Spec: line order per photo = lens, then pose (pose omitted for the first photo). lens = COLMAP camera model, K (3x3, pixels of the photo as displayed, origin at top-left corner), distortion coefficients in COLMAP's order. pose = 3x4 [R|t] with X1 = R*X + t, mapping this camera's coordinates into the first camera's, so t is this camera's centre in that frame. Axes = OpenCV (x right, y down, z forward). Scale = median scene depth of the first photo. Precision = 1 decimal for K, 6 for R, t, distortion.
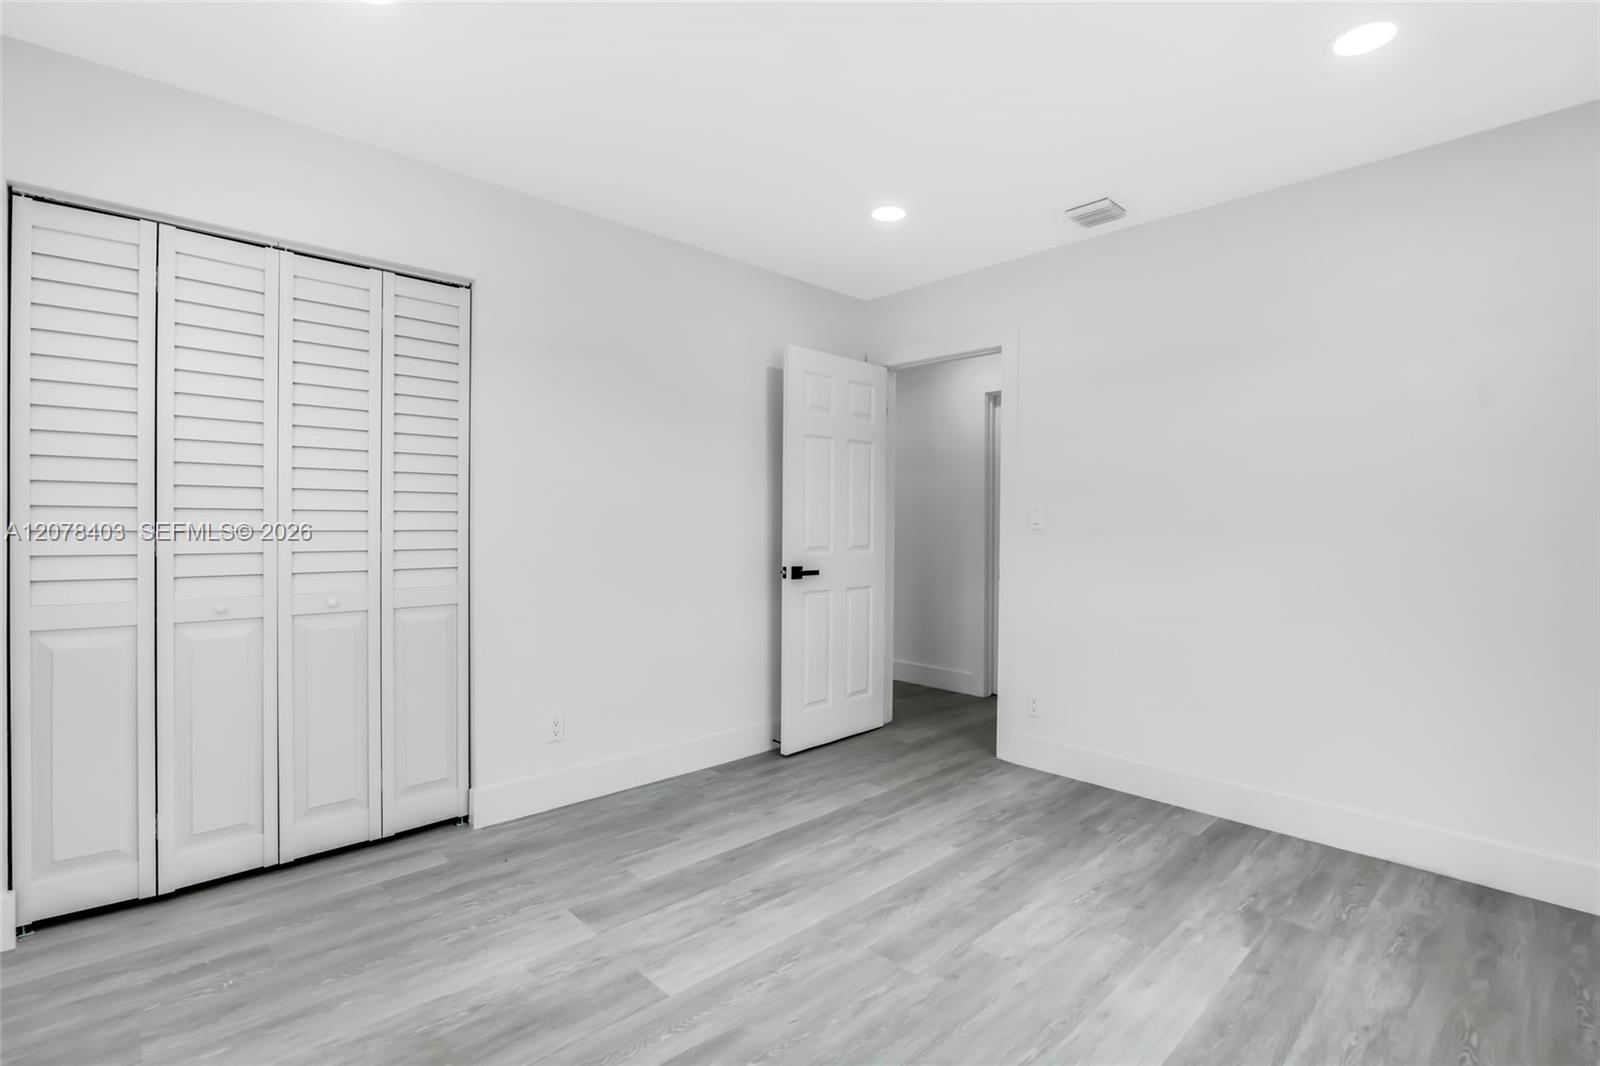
lens RADIAL K [[741.7, 0, 785.1], [0, 741.7, 530.8], [0, 0, 1]] dist [-0.017428, 0.000264]
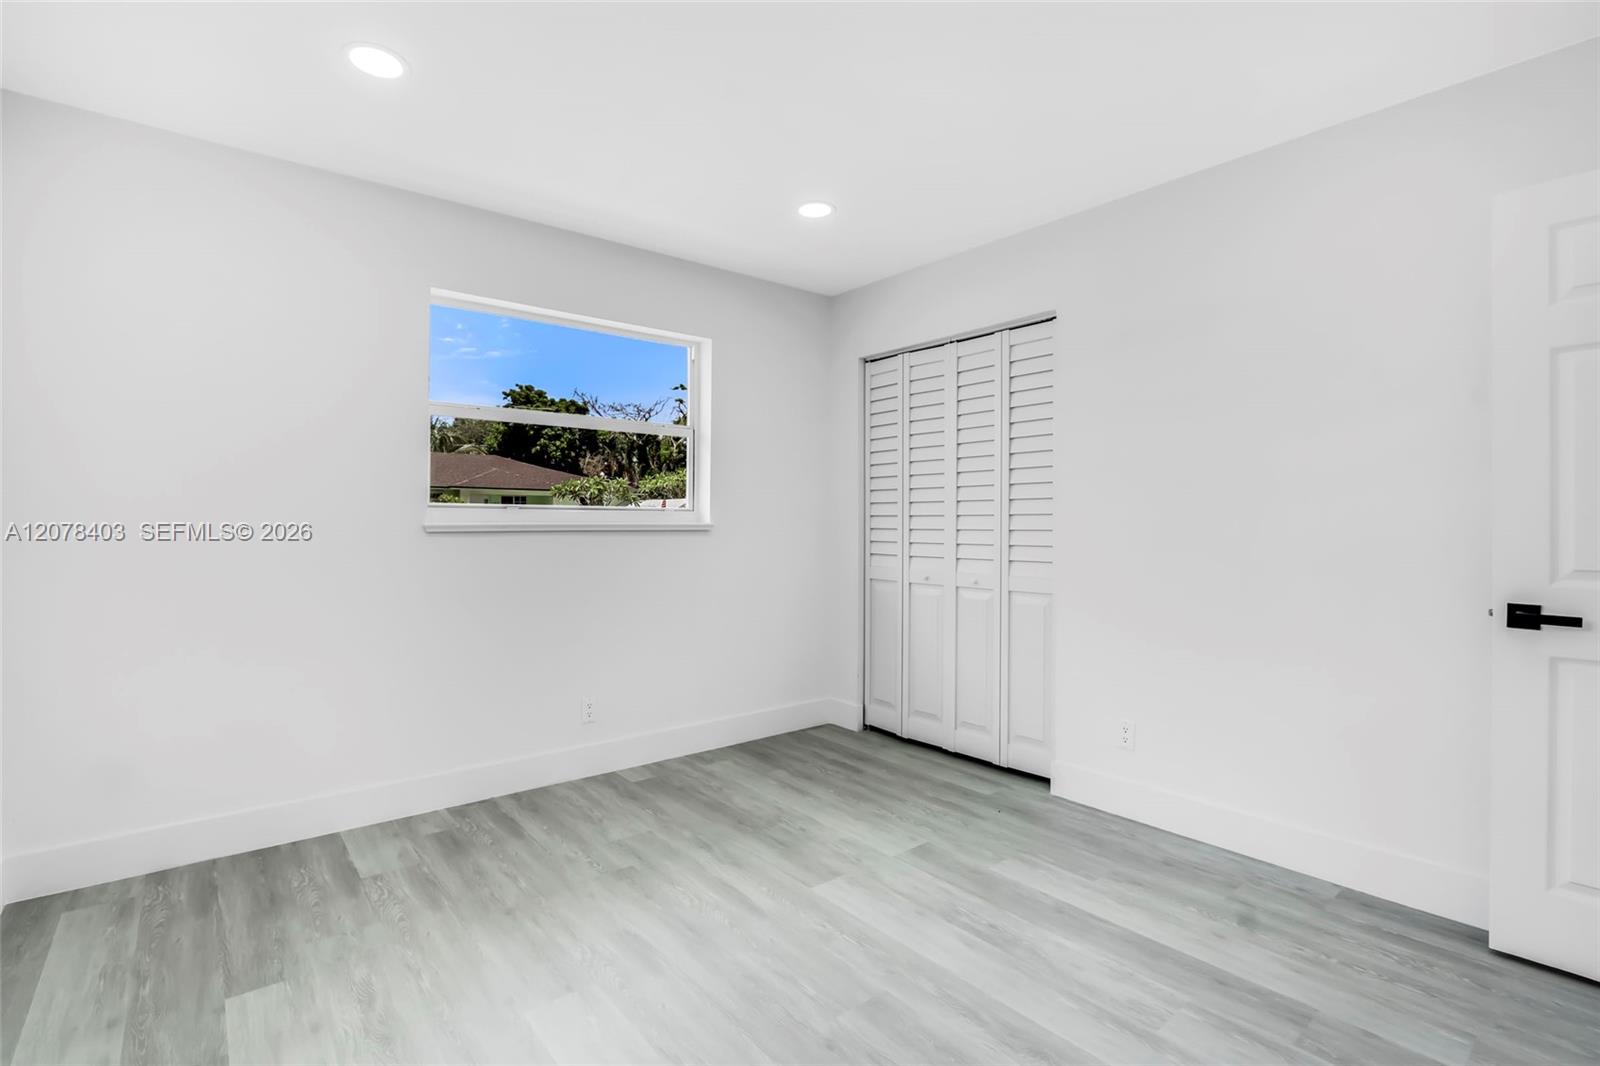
lens RADIAL K [[750.0, 0, 814.1], [0, 750.0, 527.8], [0, 0, 1]] dist [-0.019921, 0.006347]
pose [[-0.049738, 0.000924, -0.998762, 0.955174], [-0.011676, 0.999931, 0.001506, -0.001989], [0.998694, 0.011736, -0.049724, 0.883707]]
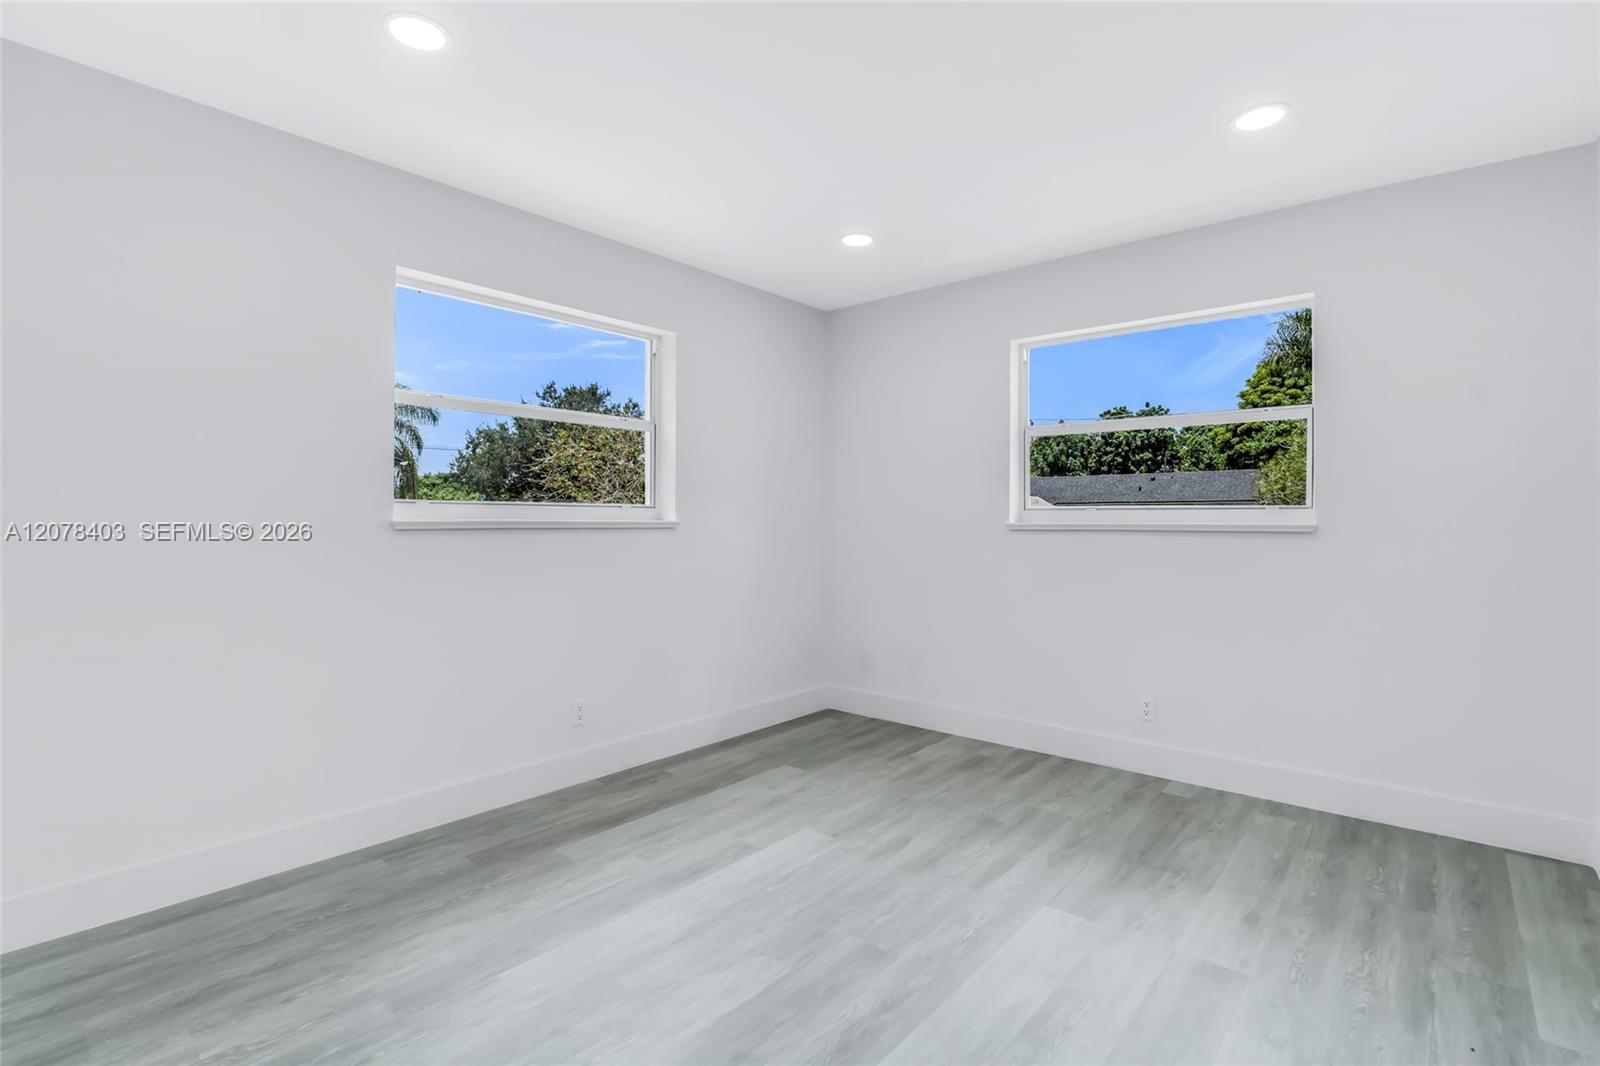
lens RADIAL K [[750.0, 0, 814.1], [0, 750.0, 527.8], [0, 0, 1]] dist [-0.019921, 0.006347]
pose [[-0.991389, -0.009040, -0.130637, 0.333327], [-0.011515, 0.999768, 0.018202, -0.020805], [0.130442, 0.019550, -0.991263, 1.816461]]
